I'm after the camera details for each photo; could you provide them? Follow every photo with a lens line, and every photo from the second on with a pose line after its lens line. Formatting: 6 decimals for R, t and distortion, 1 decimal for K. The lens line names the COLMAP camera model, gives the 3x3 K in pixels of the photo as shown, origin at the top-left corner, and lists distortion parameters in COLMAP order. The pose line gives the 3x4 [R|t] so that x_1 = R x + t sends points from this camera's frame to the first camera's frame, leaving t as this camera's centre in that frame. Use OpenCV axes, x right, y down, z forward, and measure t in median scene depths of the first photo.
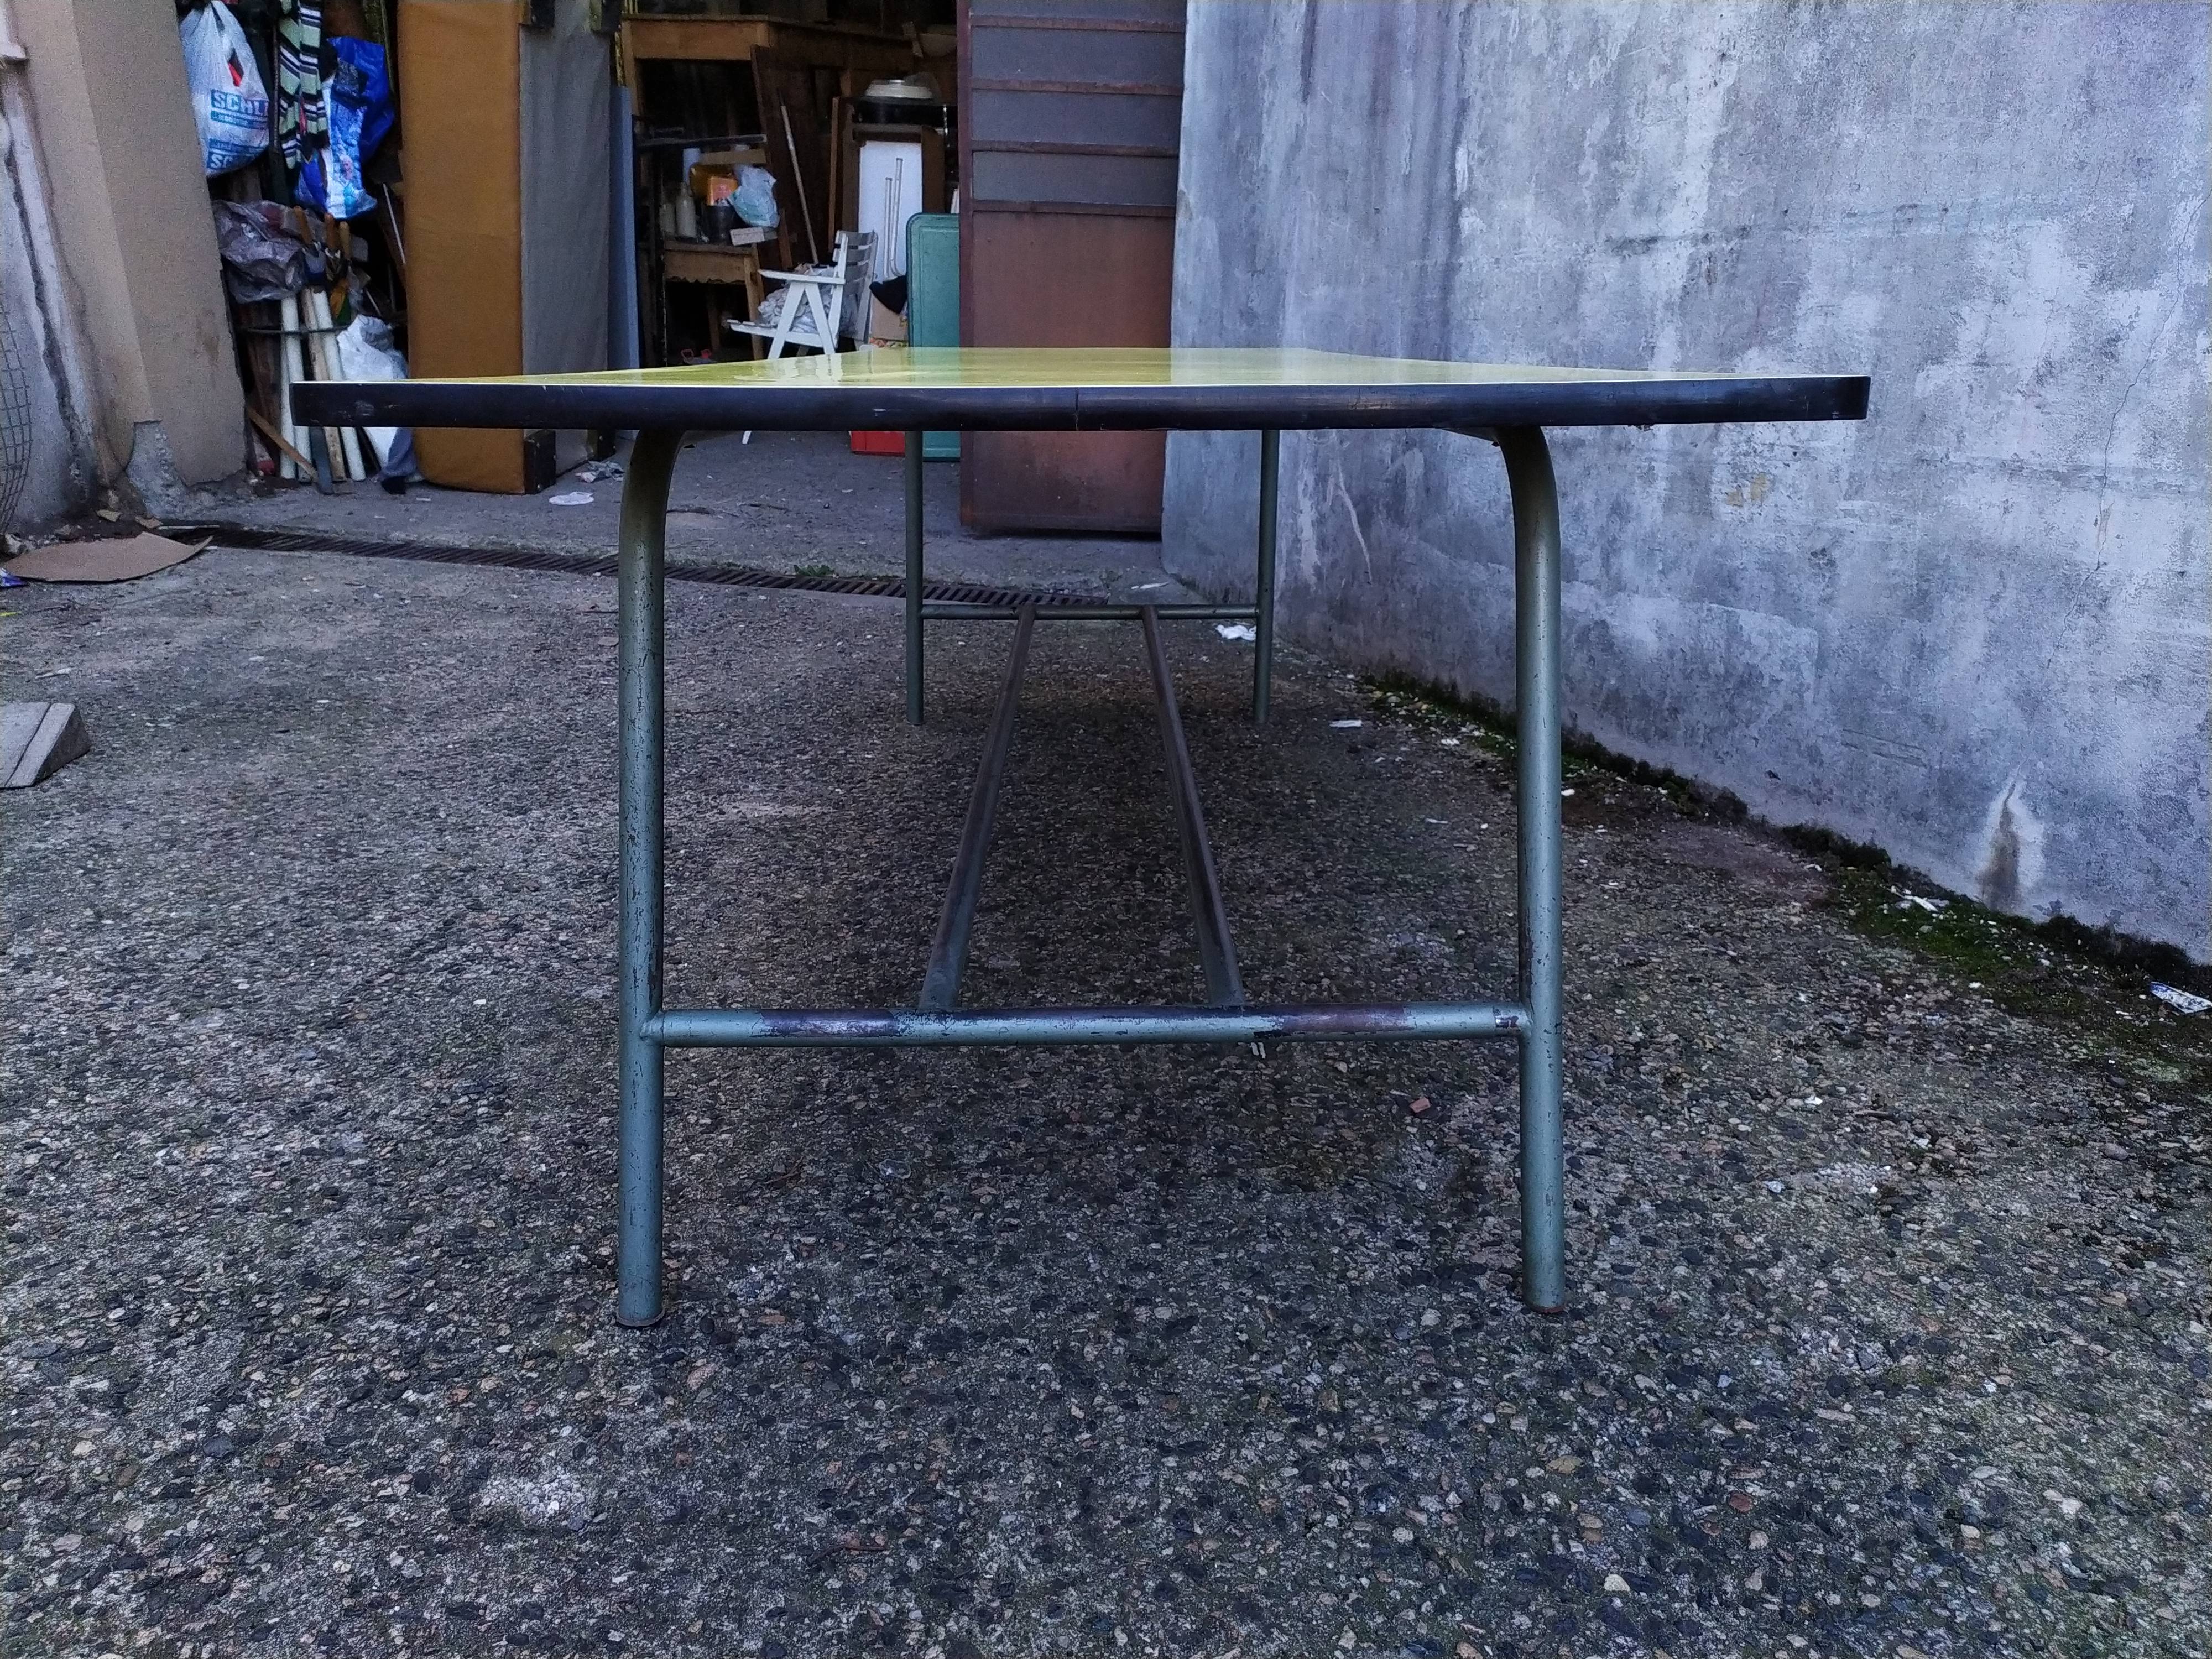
lens RADIAL K [[1656.8, 0, 1117.0], [0, 1656.8, 824.4], [0, 0, 1]] dist [0.077192, -0.105819]
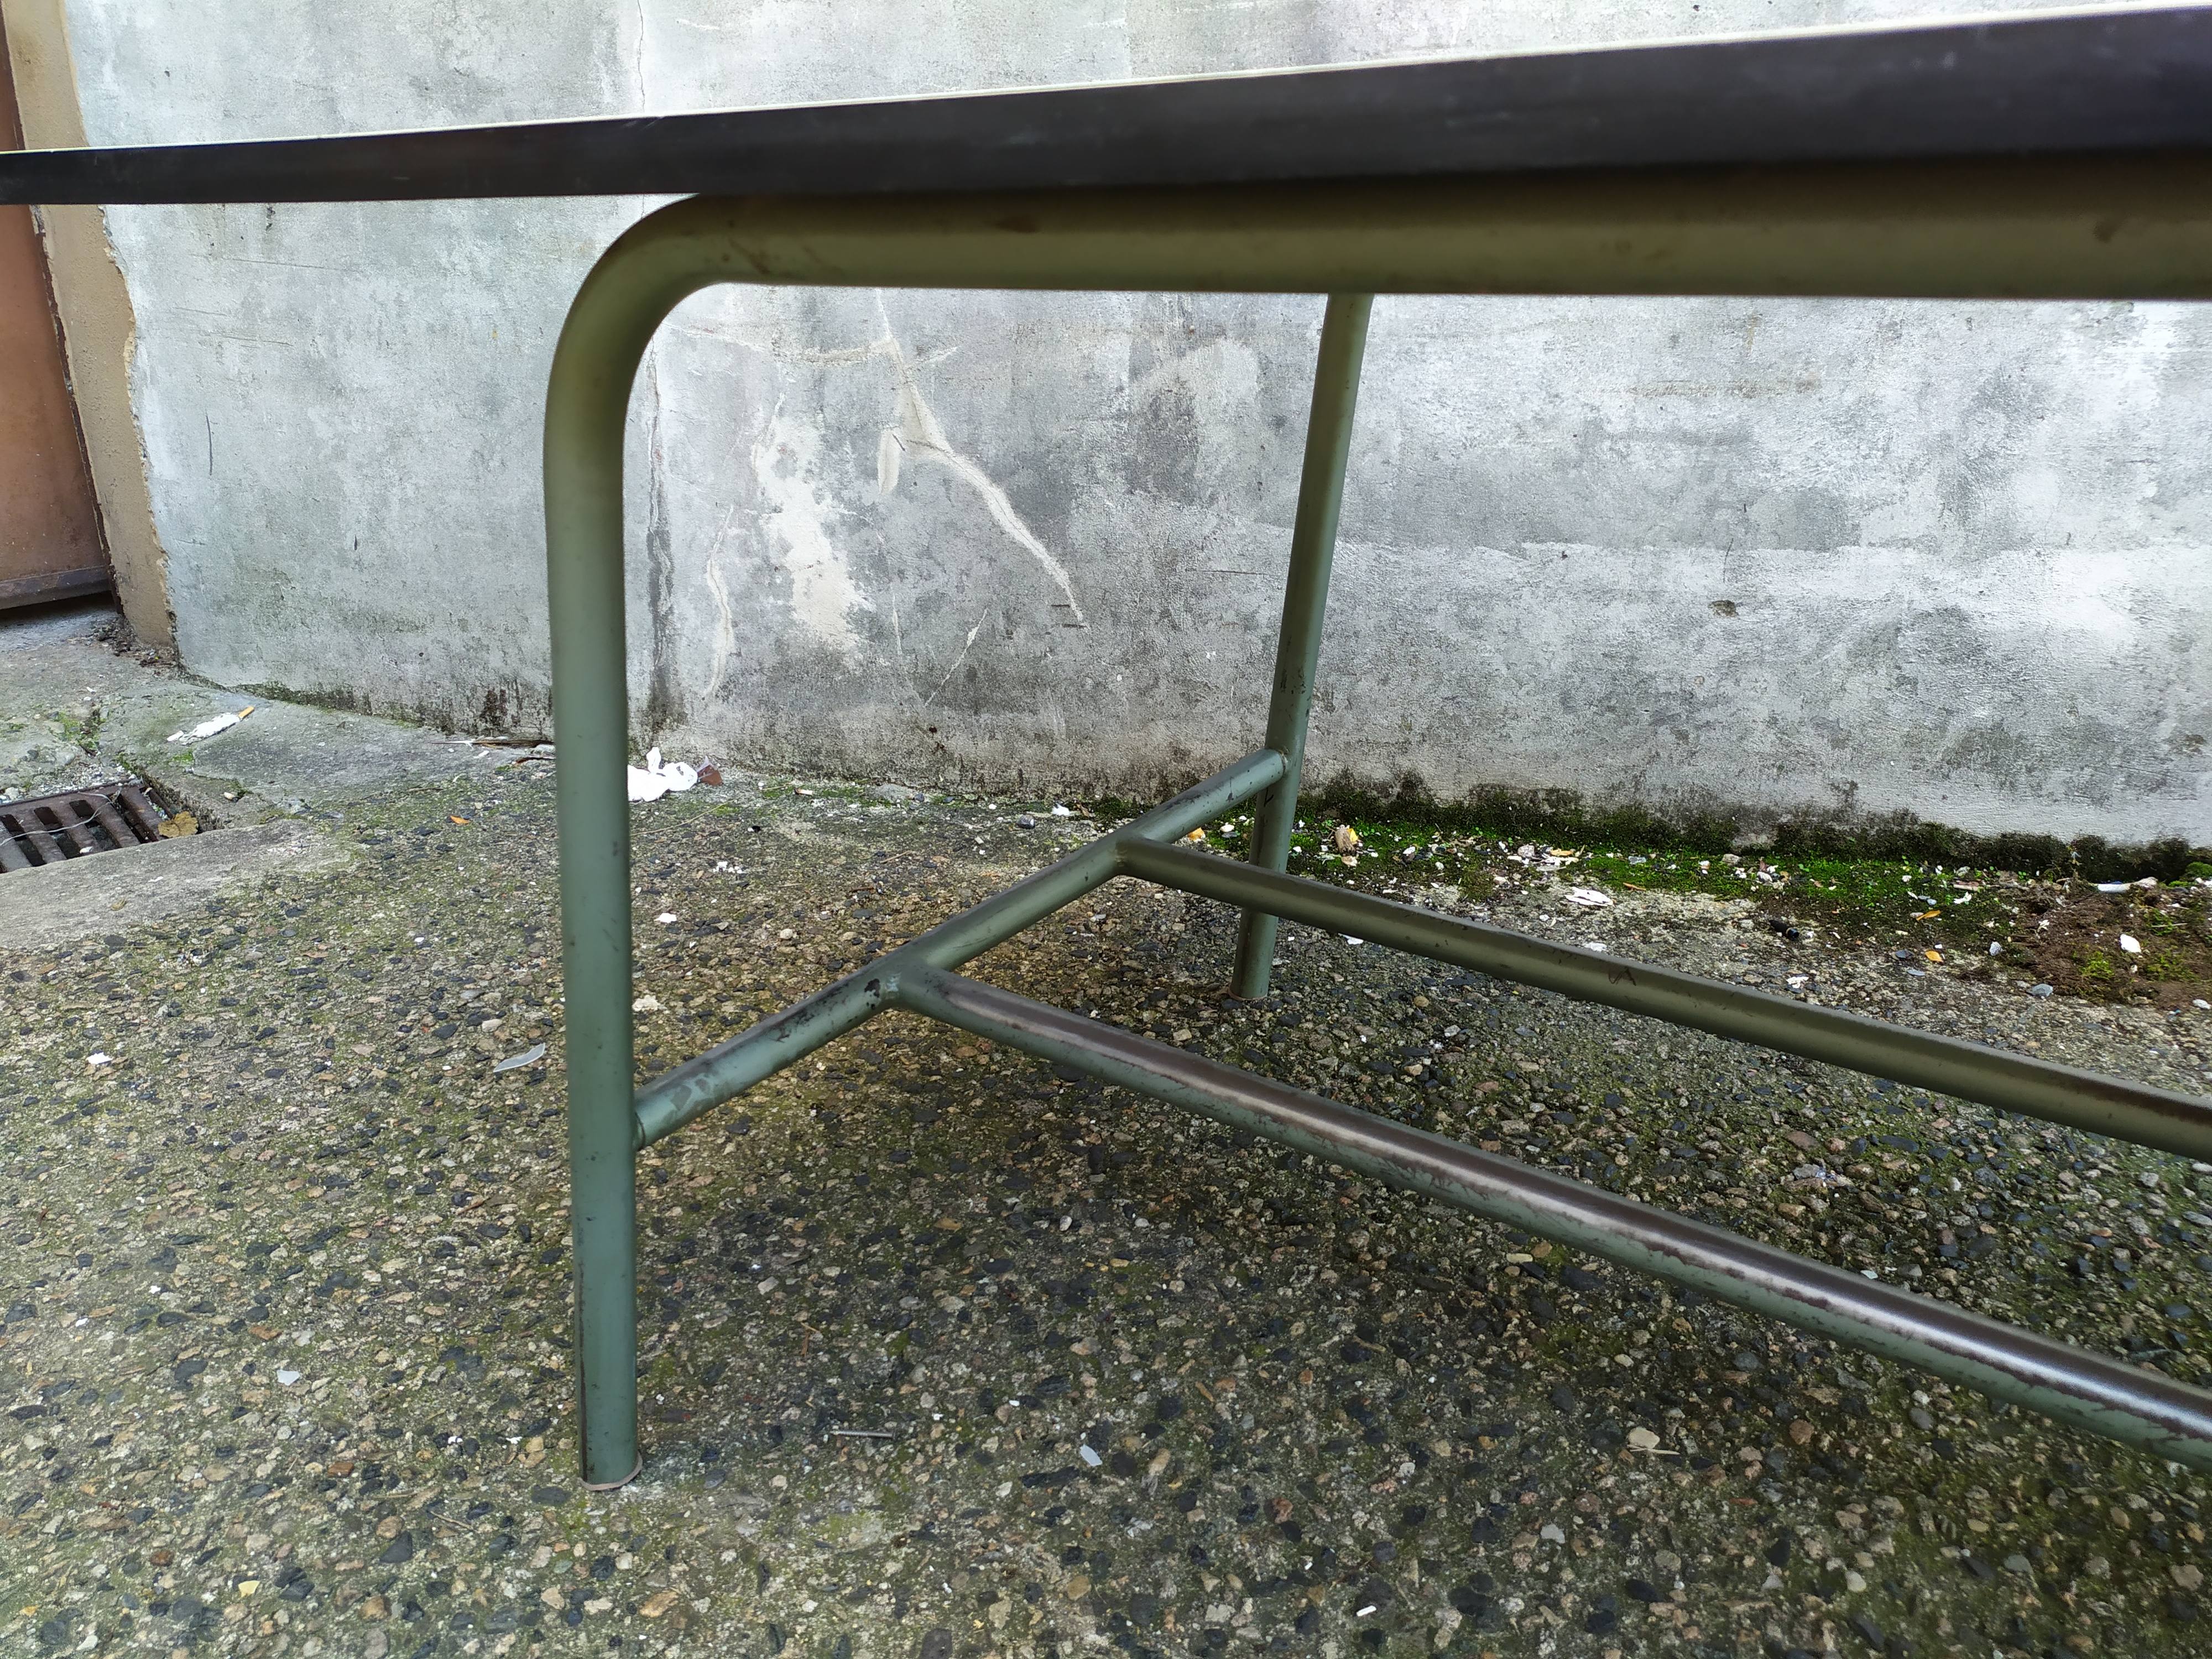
lens RADIAL K [[1656.5, 0, 1128.5], [0, 1656.5, 820.1], [0, 0, 1]] dist [0.057045, -0.059458]
pose [[0.609127, -0.318732, 0.726205, -0.440877], [0.266788, 0.944672, 0.190840, -0.363007], [-0.746852, 0.077497, 0.660459, 1.333550]]
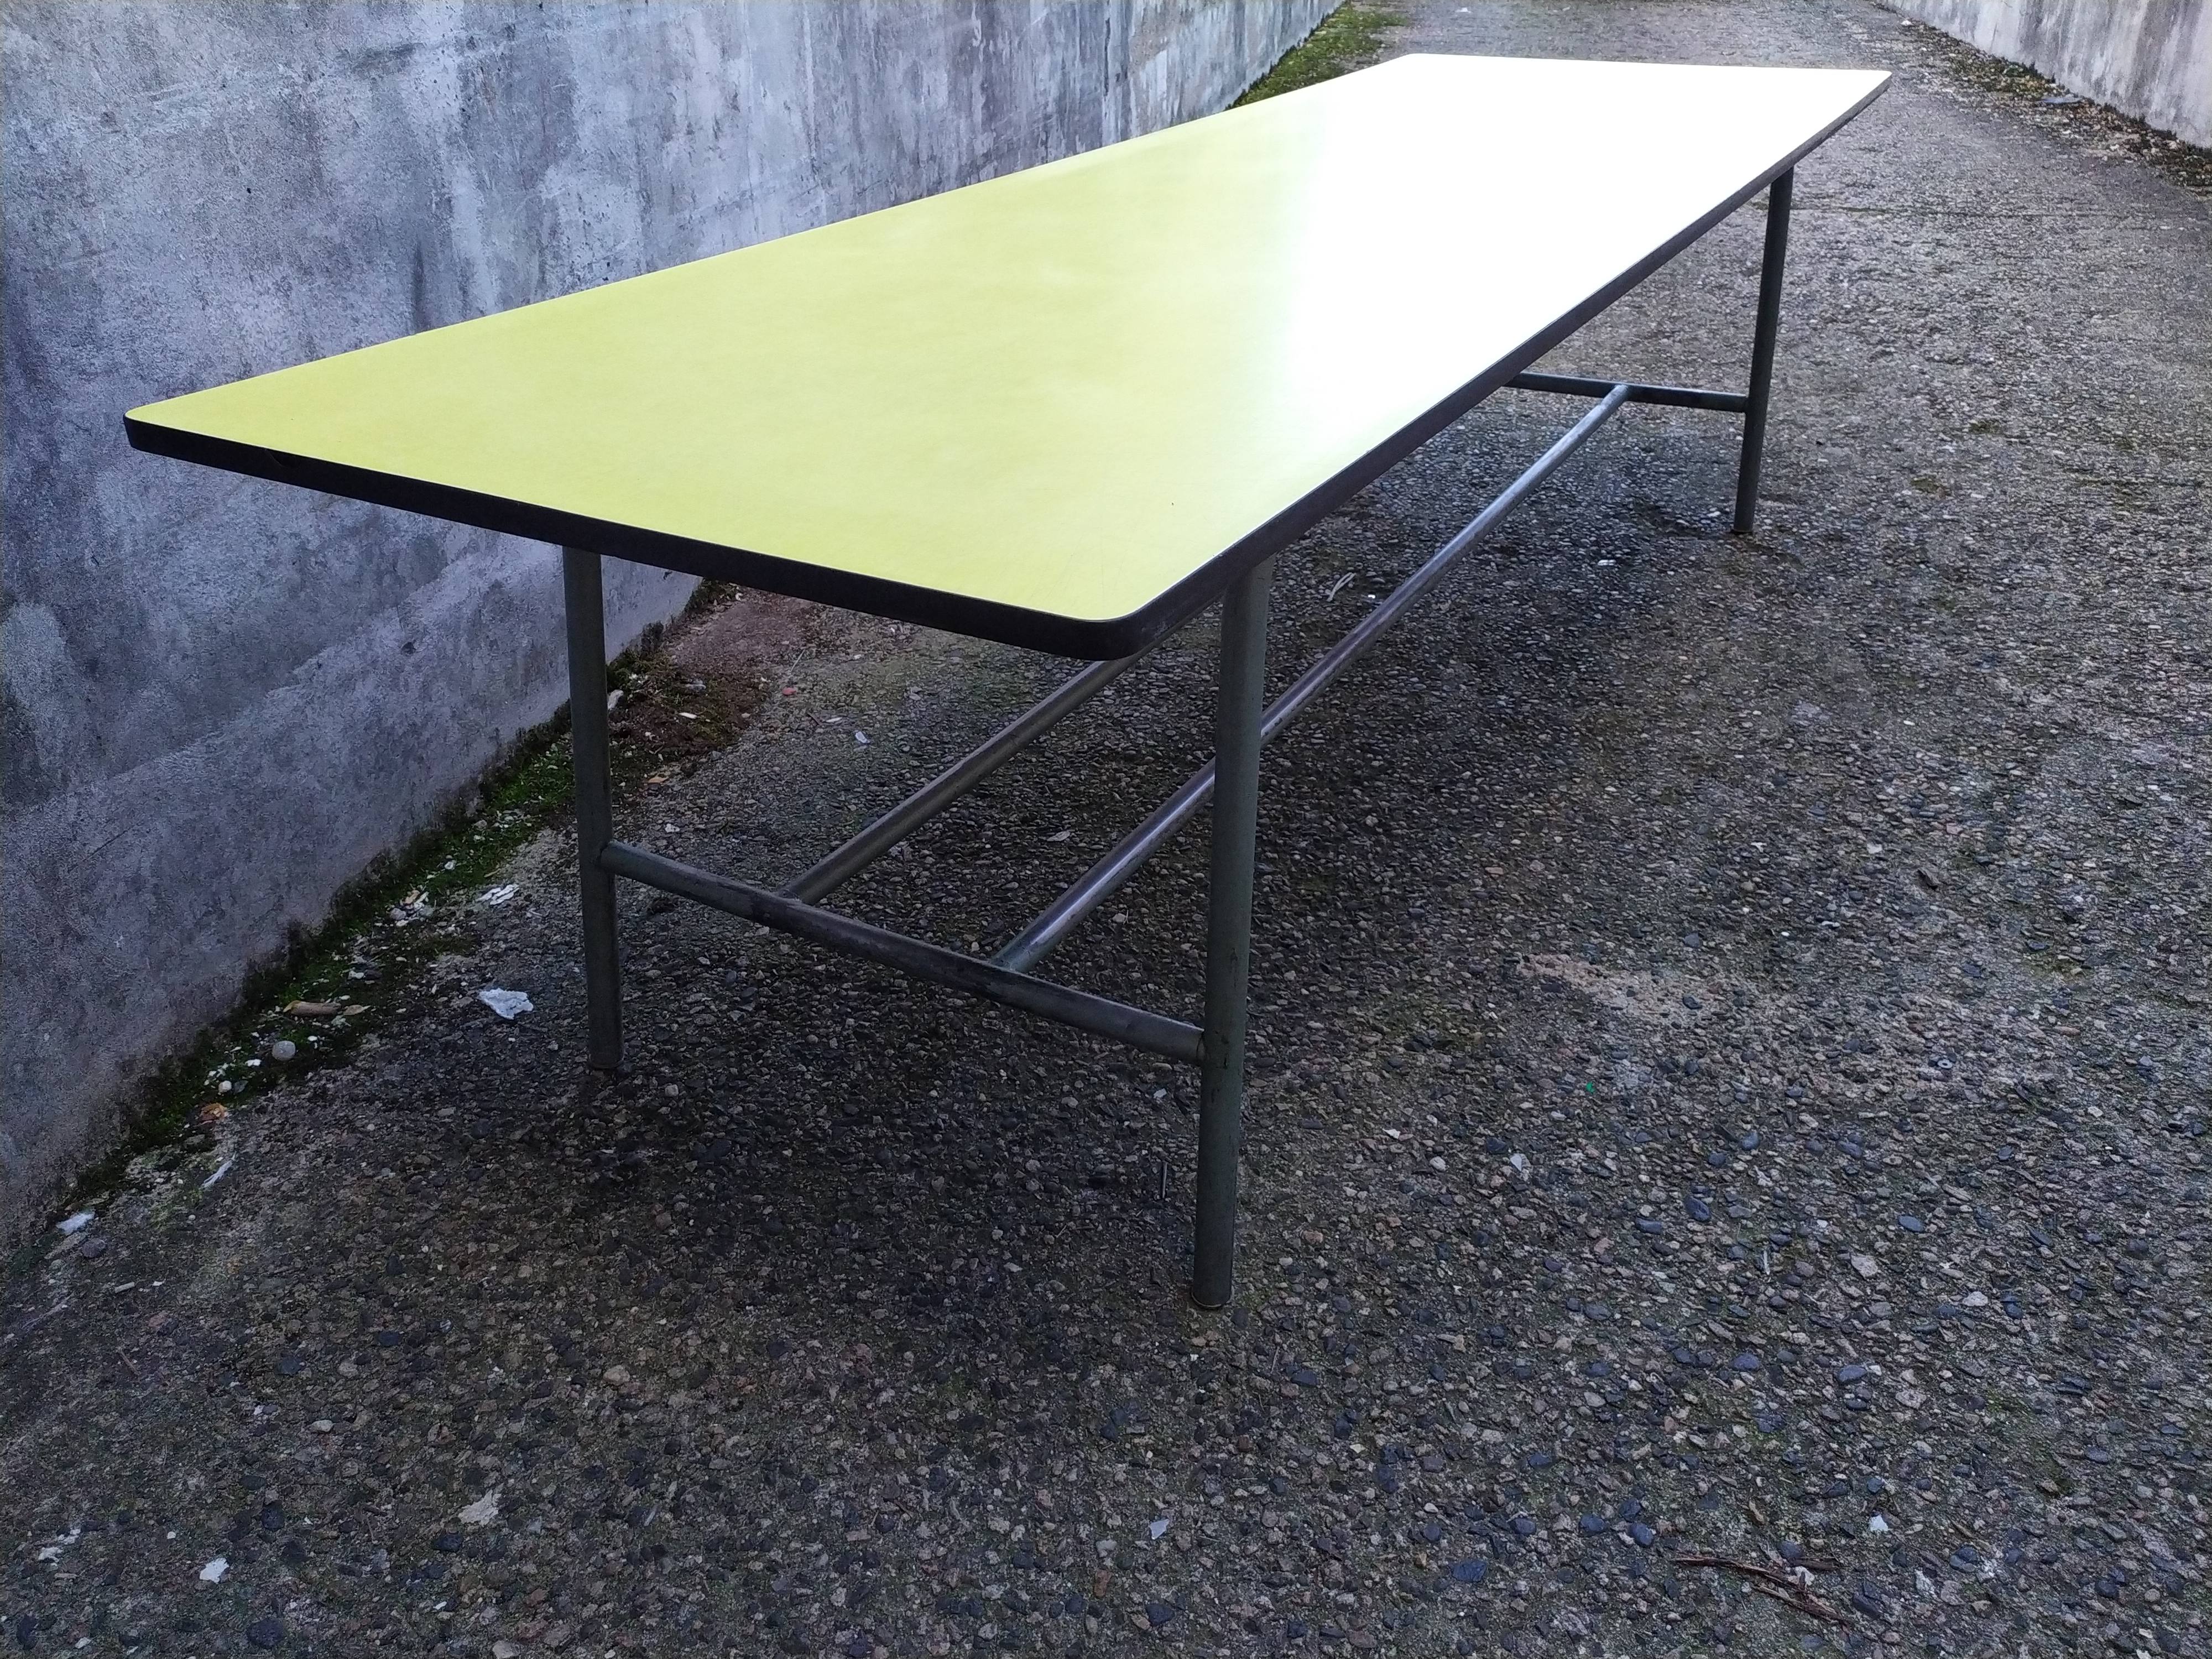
lens RADIAL K [[1665.8, 0, 1108.3], [0, 1665.8, 807.6], [0, 0, 1]] dist [0.079832, -0.090931]
pose [[-0.861561, -0.236078, 0.449423, -0.475701], [0.160736, 0.712887, 0.682610, -0.813229], [-0.481536, 0.660348, -0.576249, 2.147481]]
